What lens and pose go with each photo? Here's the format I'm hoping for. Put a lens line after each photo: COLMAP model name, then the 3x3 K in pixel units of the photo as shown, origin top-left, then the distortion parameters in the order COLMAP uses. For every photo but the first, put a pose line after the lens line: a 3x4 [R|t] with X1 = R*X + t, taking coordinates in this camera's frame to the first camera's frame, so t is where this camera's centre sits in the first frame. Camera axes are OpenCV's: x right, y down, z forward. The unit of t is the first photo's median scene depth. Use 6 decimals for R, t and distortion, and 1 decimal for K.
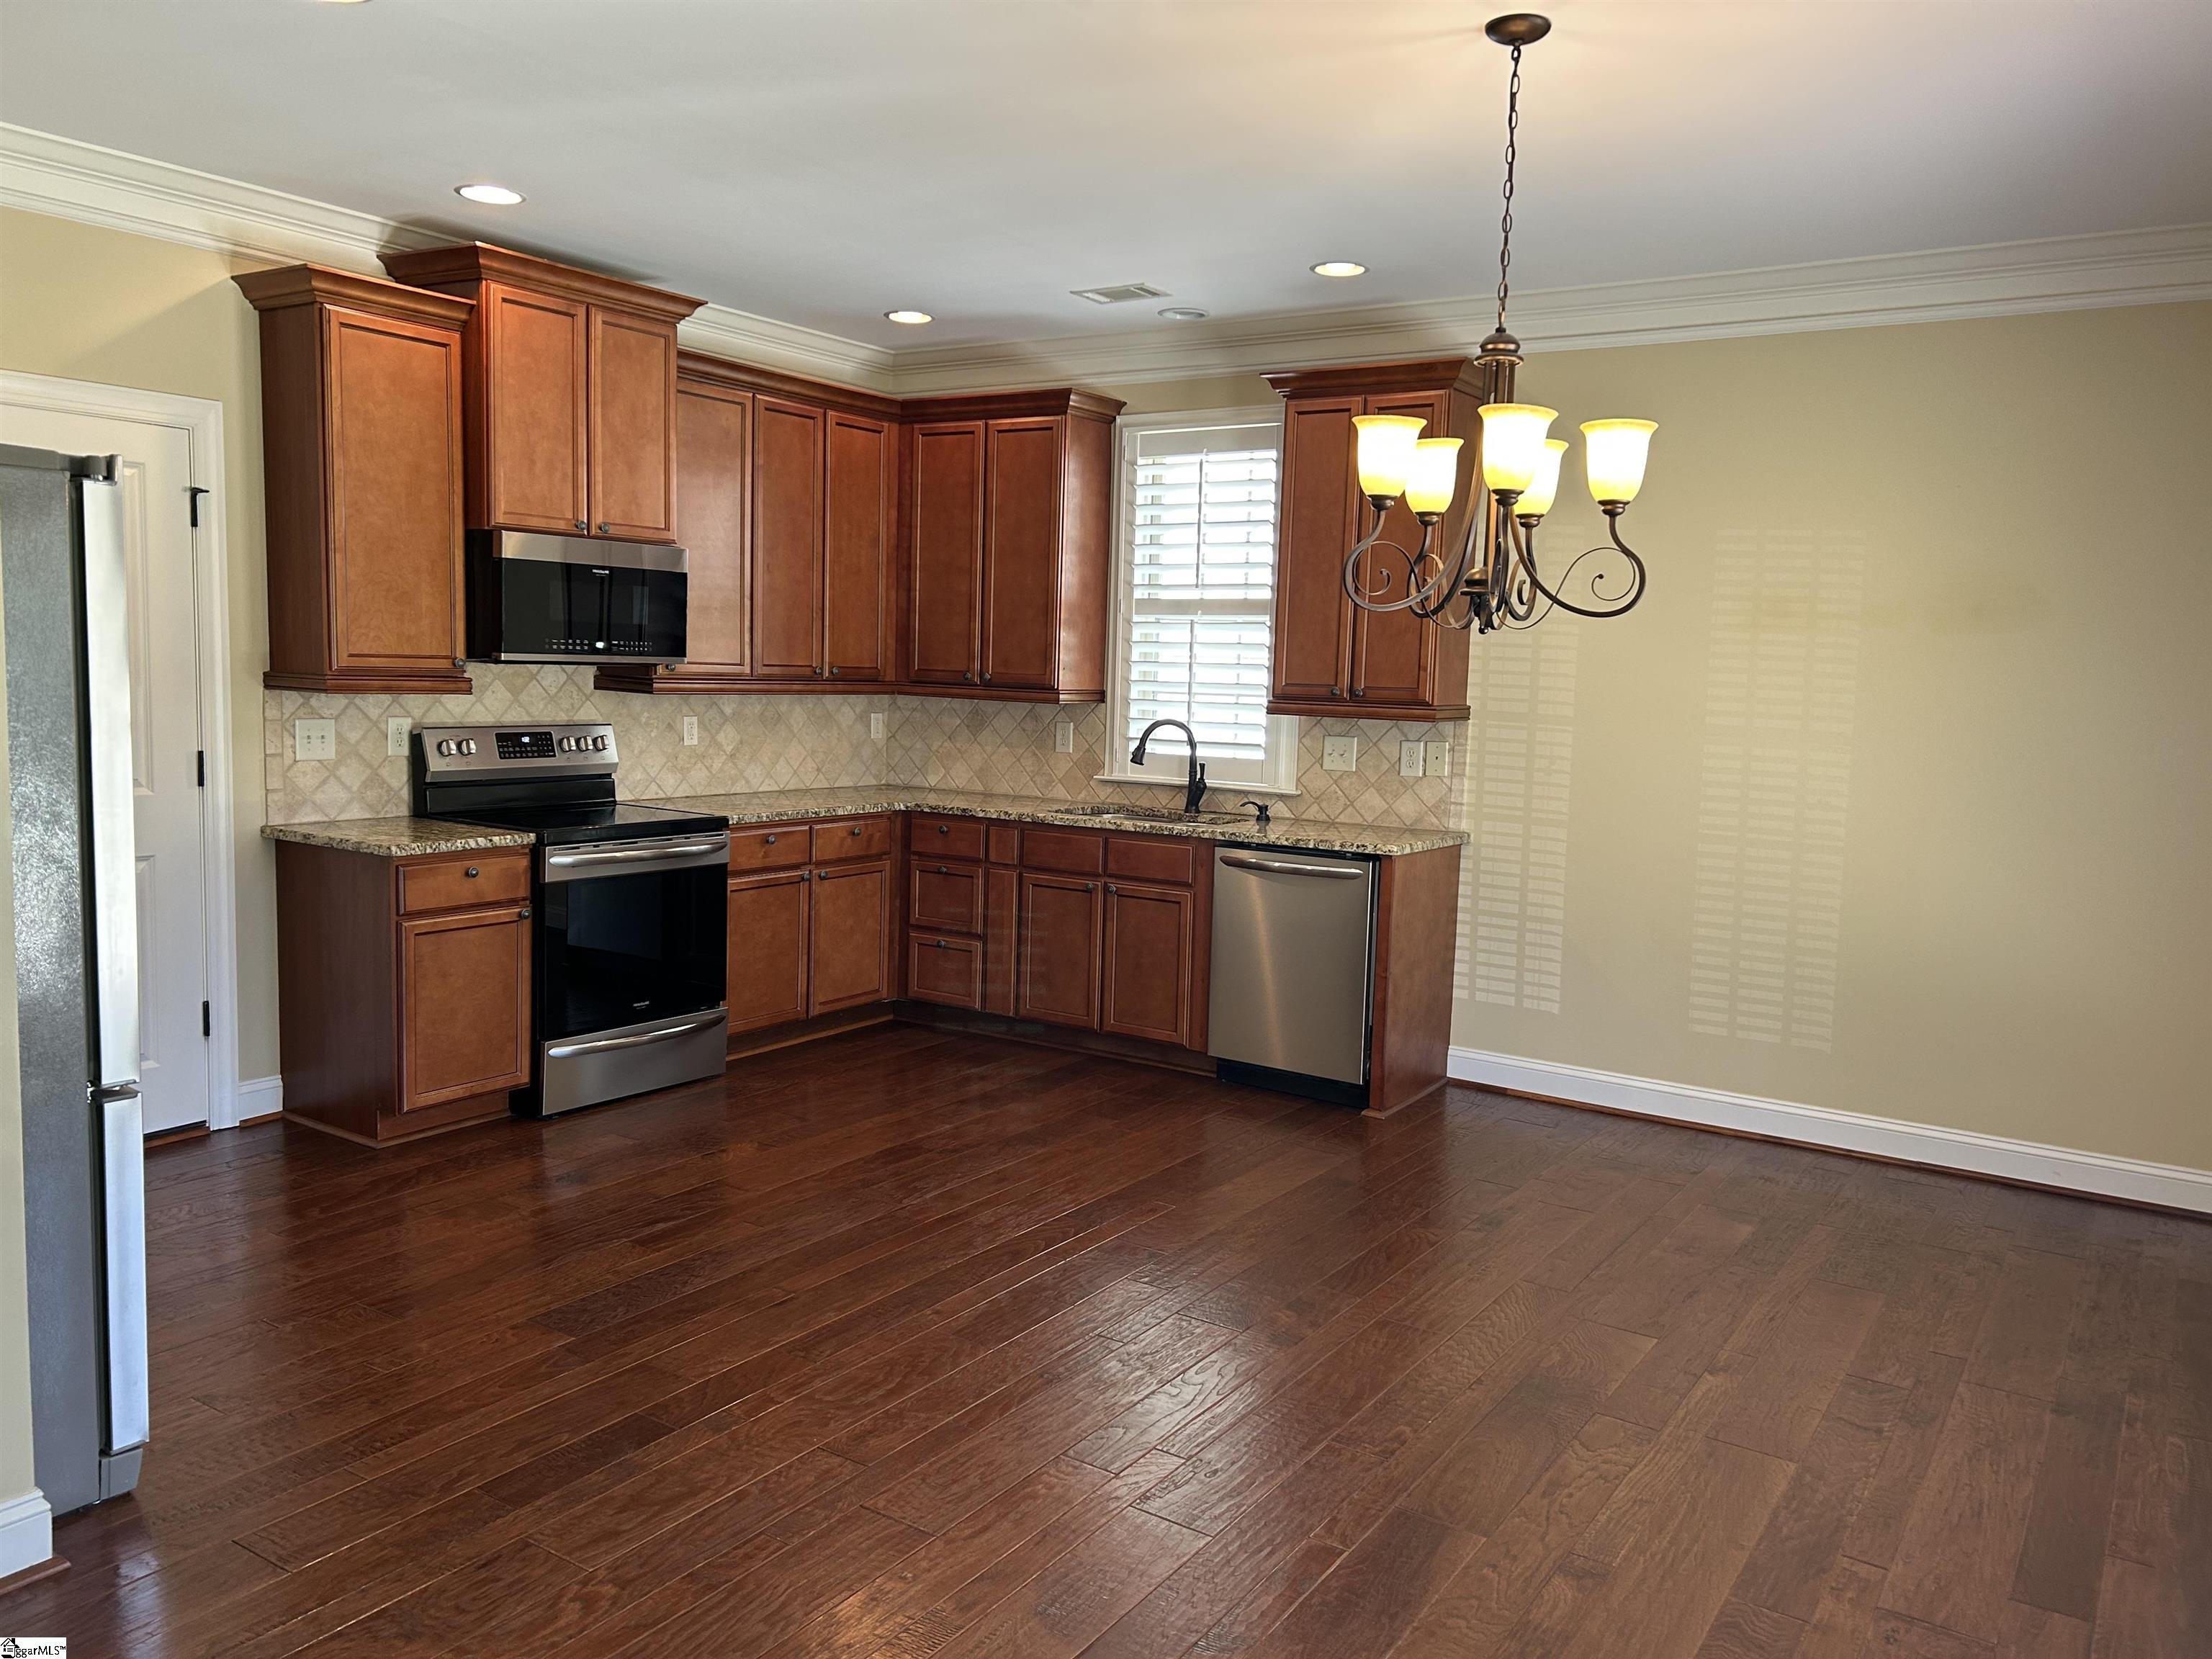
lens RADIAL K [[1666.1, 0, 1103.9], [0, 1666.1, 837.5], [0, 0, 1]] dist [0.052302, -0.040509]
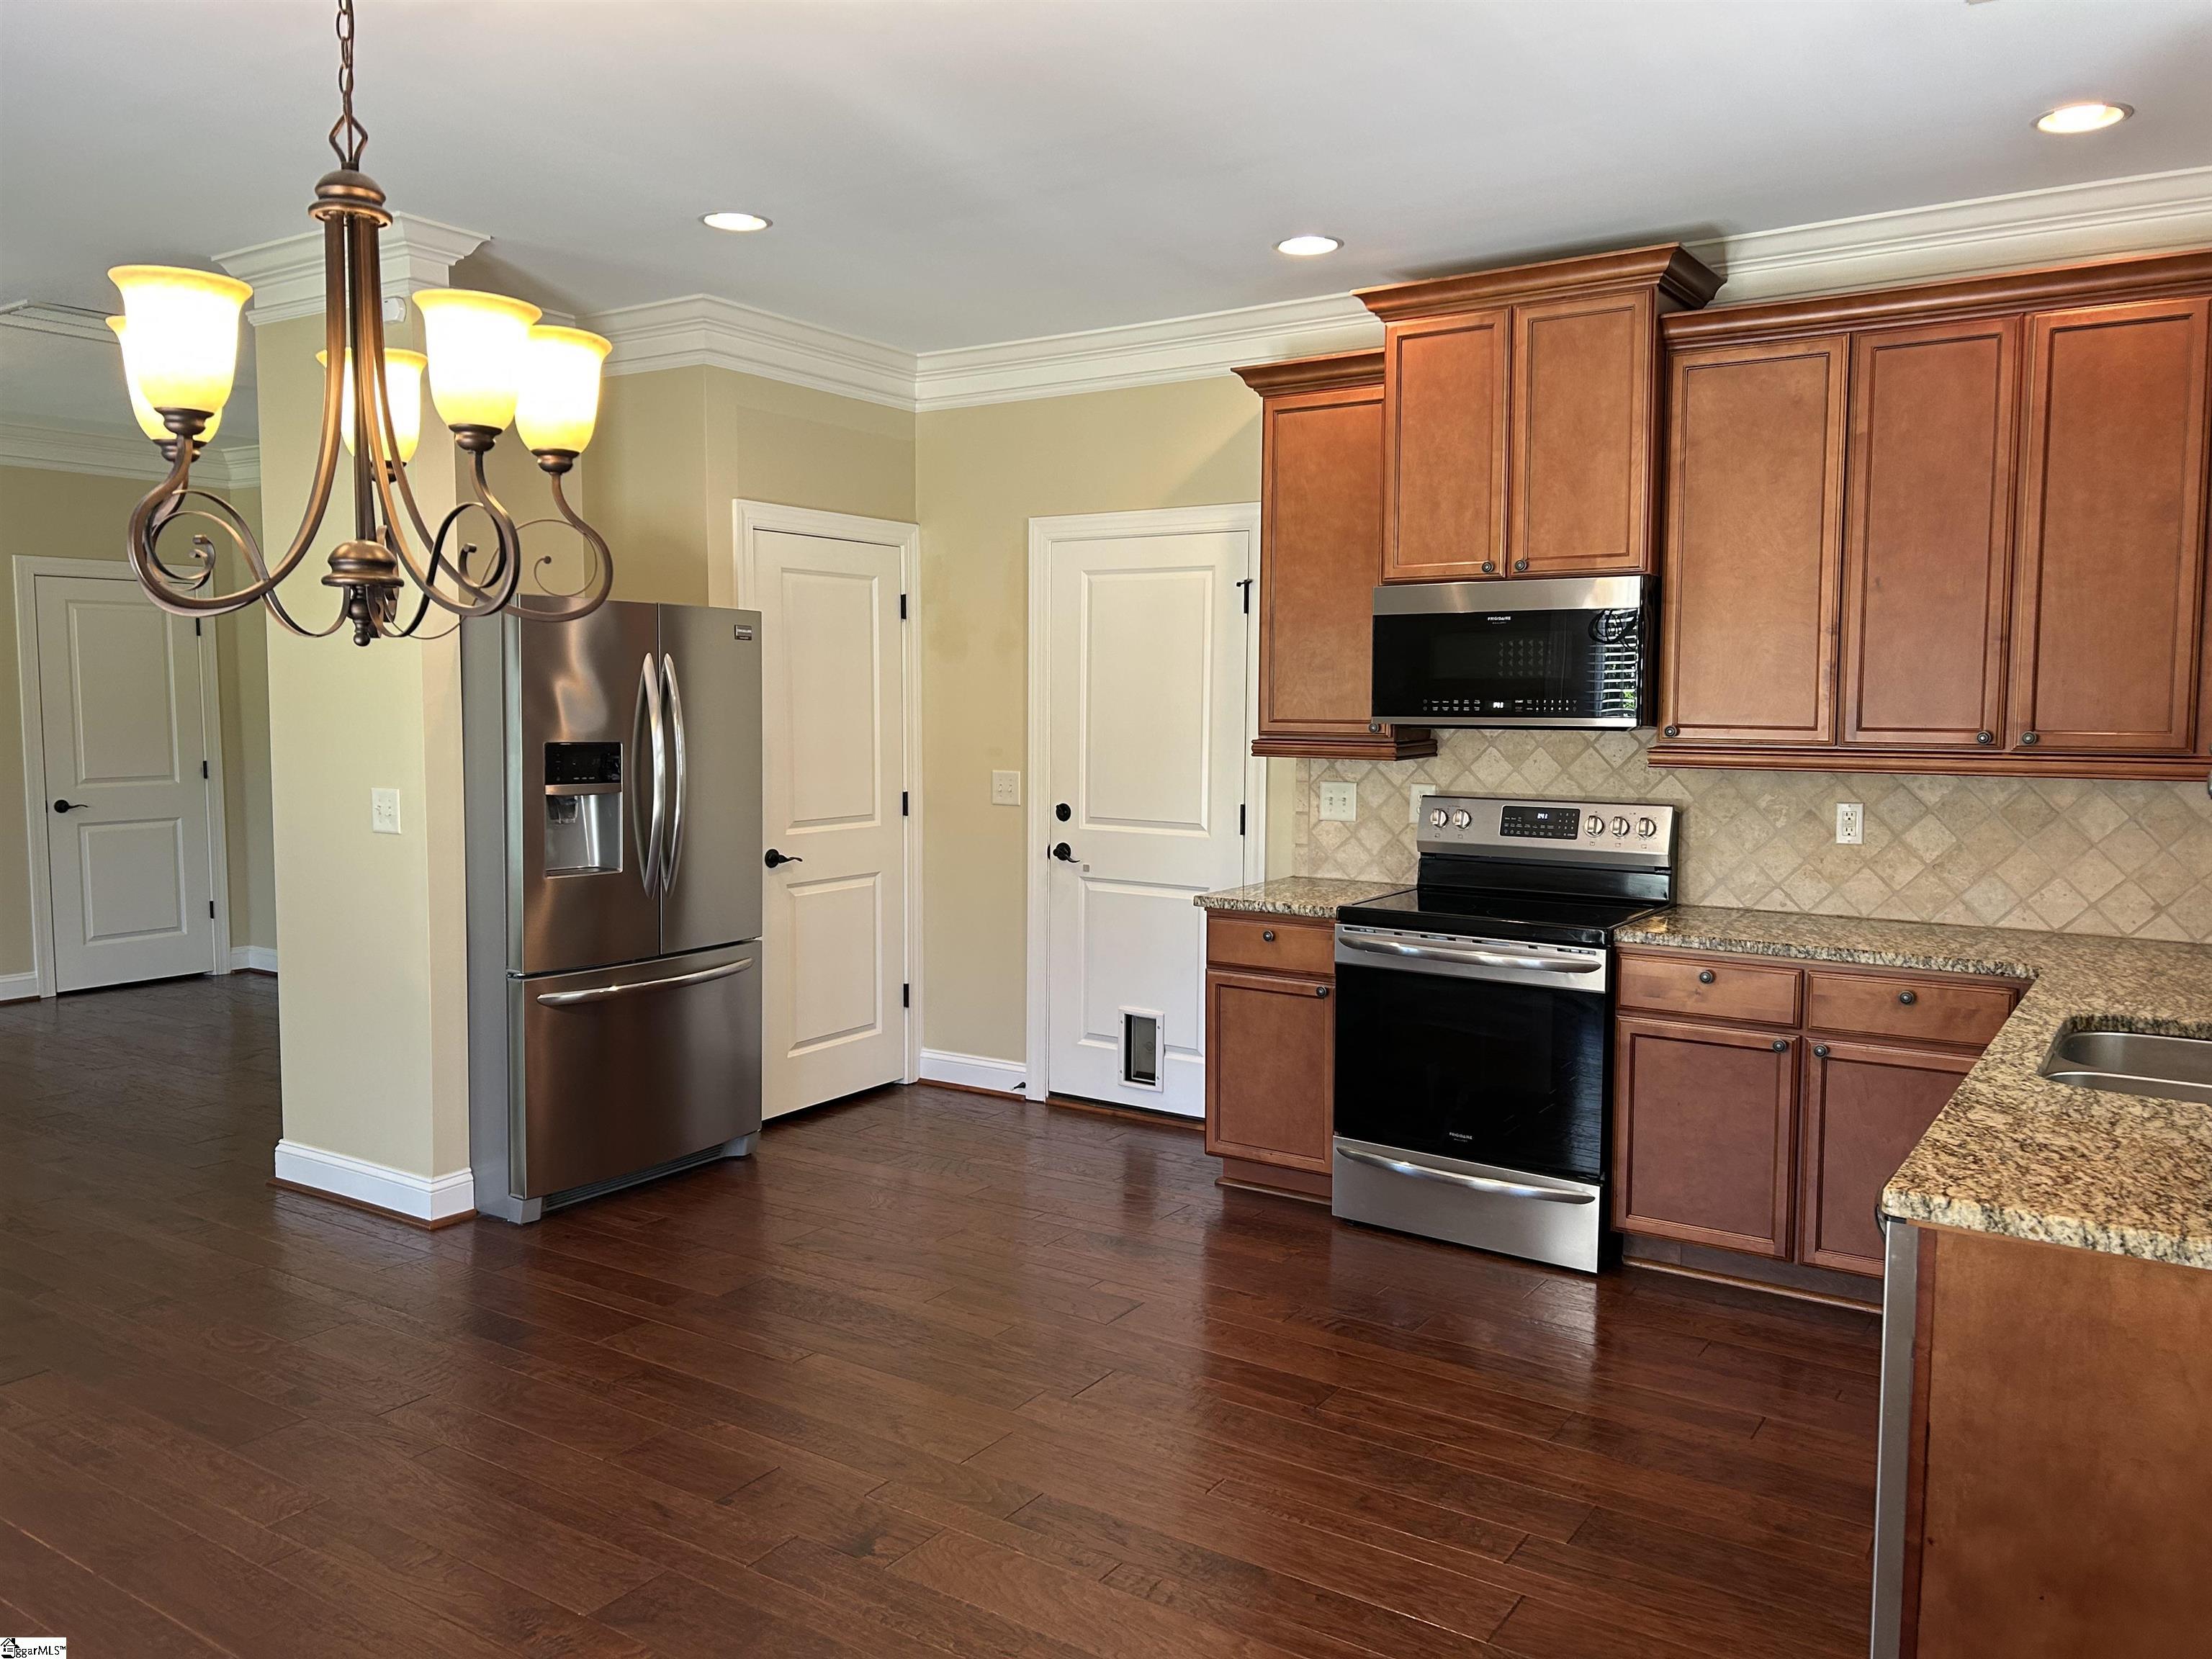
lens RADIAL K [[1666.1, 0, 1093.2], [0, 1666.1, 817.7], [0, 0, 1]] dist [0.052302, -0.040509]
pose [[-0.013955, 0.043827, -0.998942, 0.530395], [-0.111111, 0.992784, 0.045109, -0.071769], [0.993710, 0.111623, -0.008985, 0.788423]]
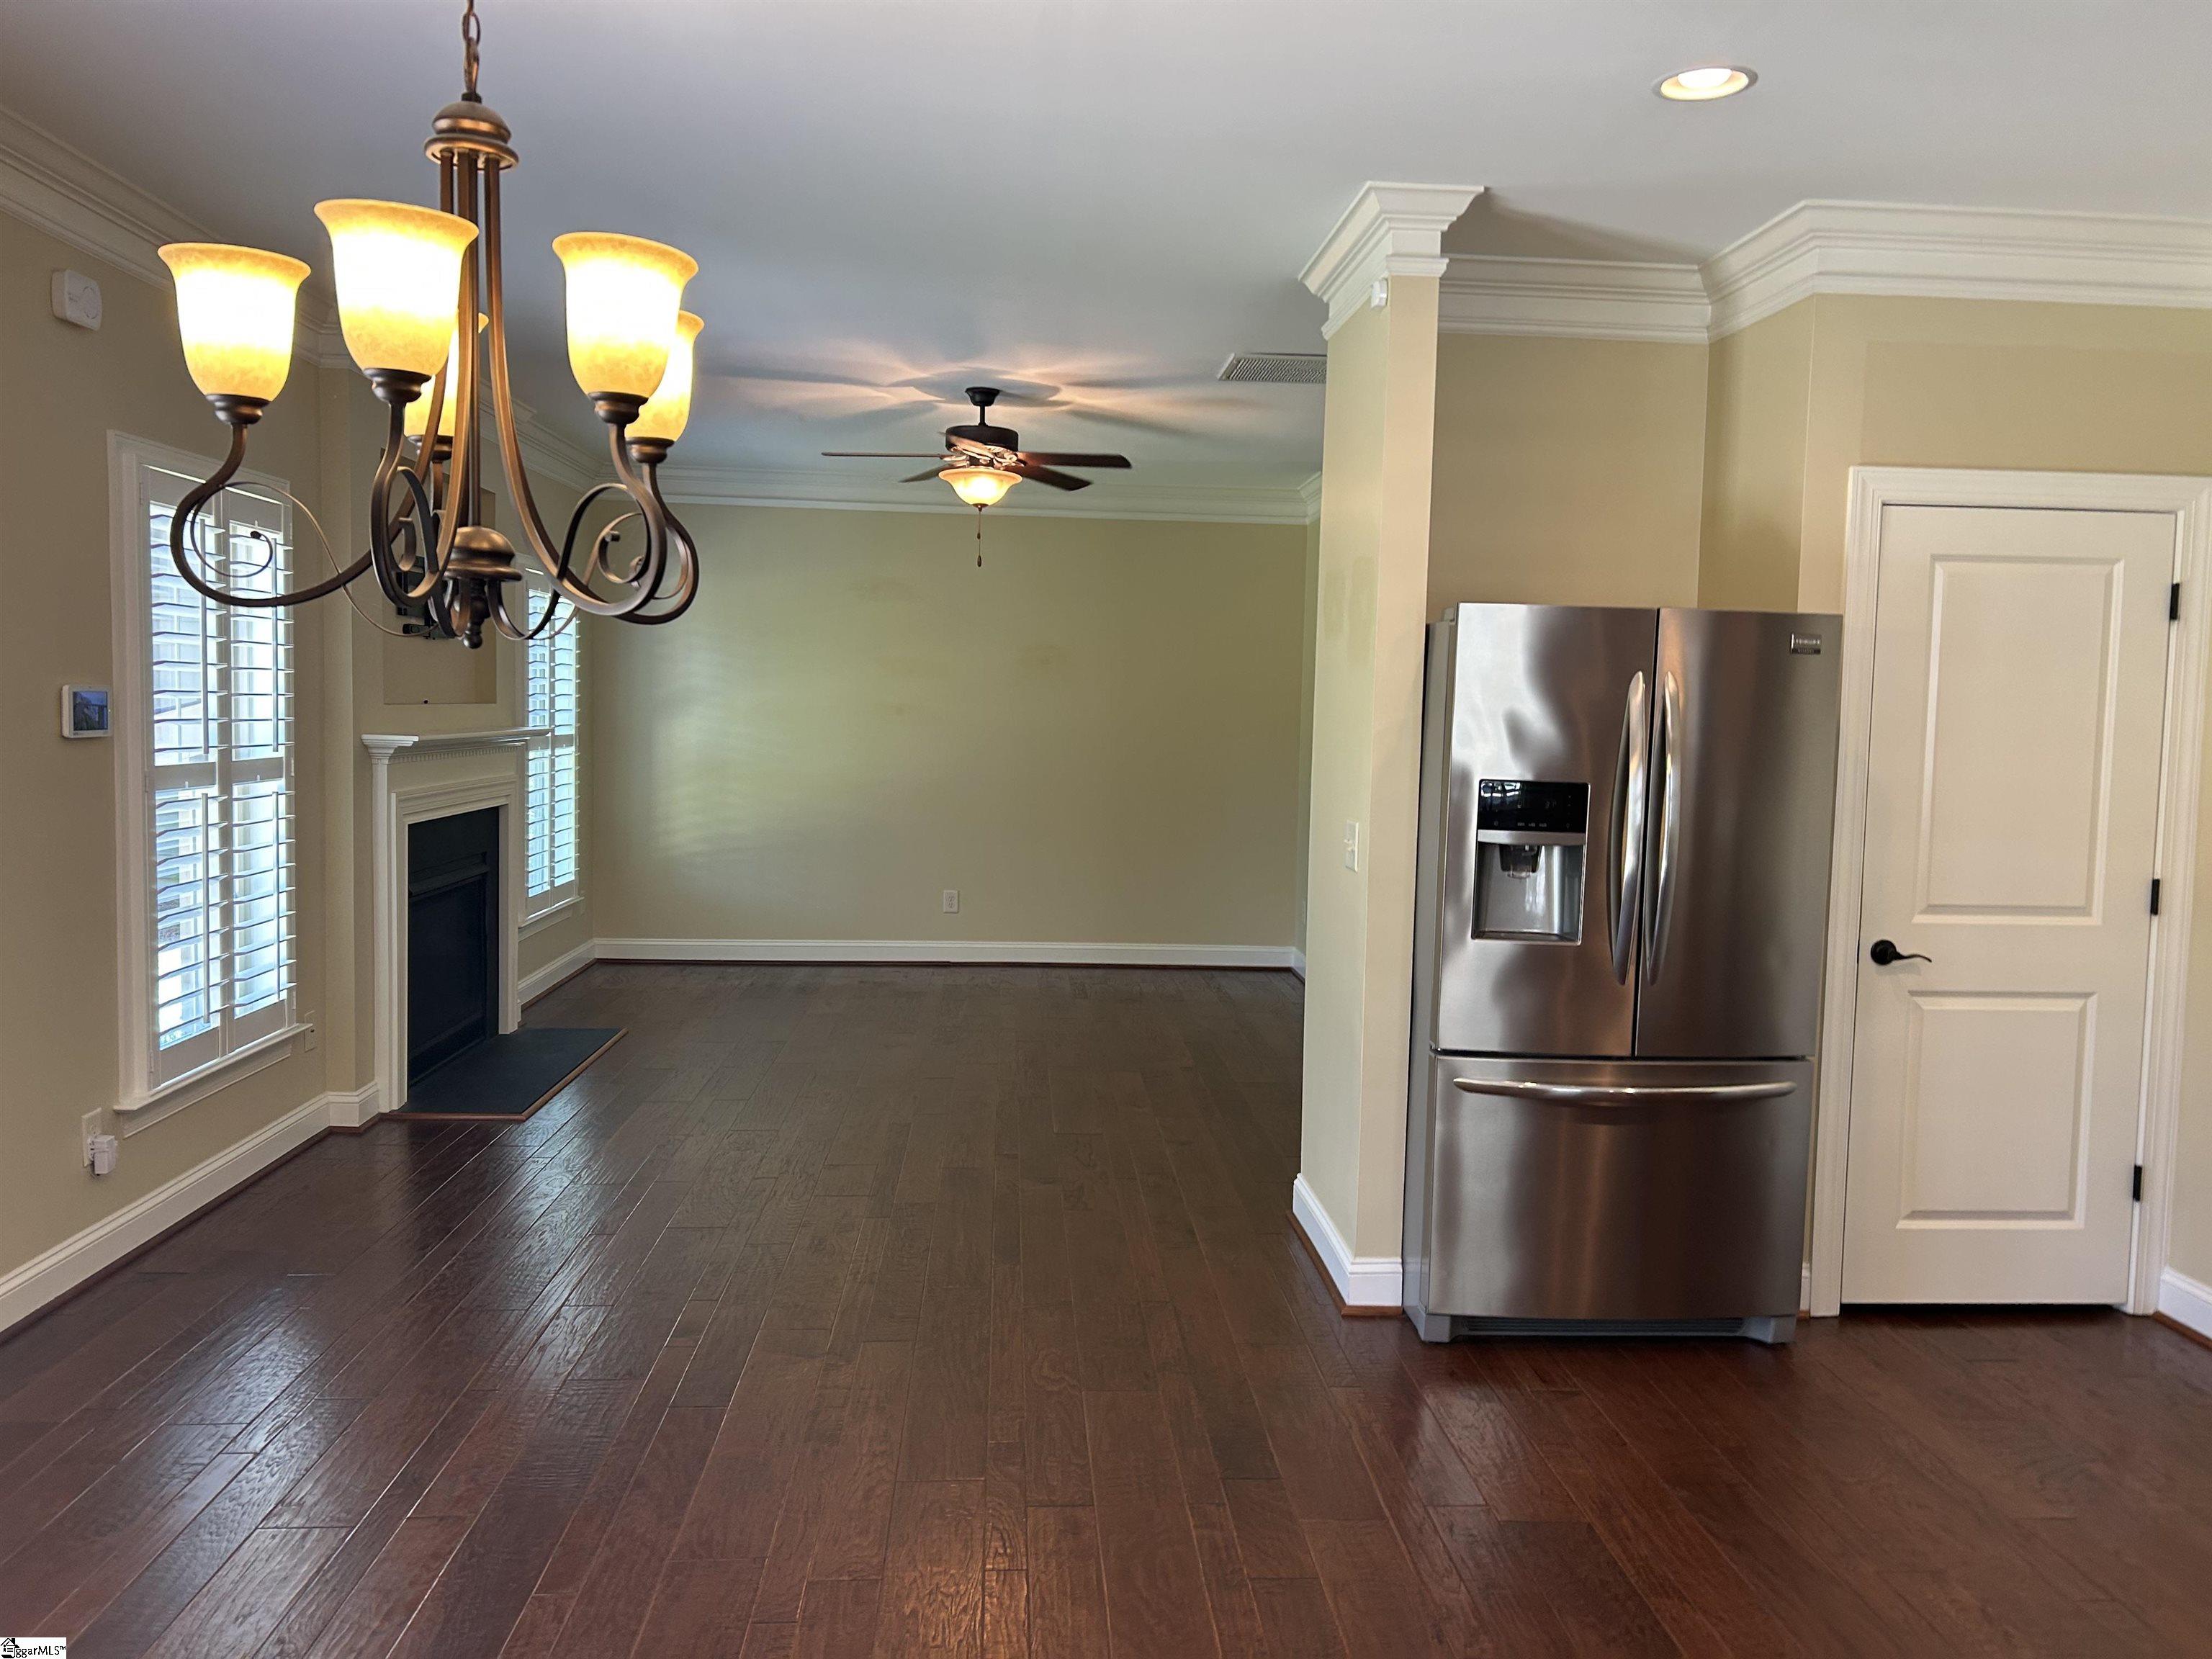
lens RADIAL K [[1666.1, 0, 1101.0], [0, 1666.1, 809.8], [0, 0, 1]] dist [0.052302, -0.040509]
pose [[-0.799718, -0.010741, -0.600280, 0.244890], [-0.109239, 0.985753, 0.127895, -0.100454], [0.590354, 0.167854, -0.789498, 0.966160]]
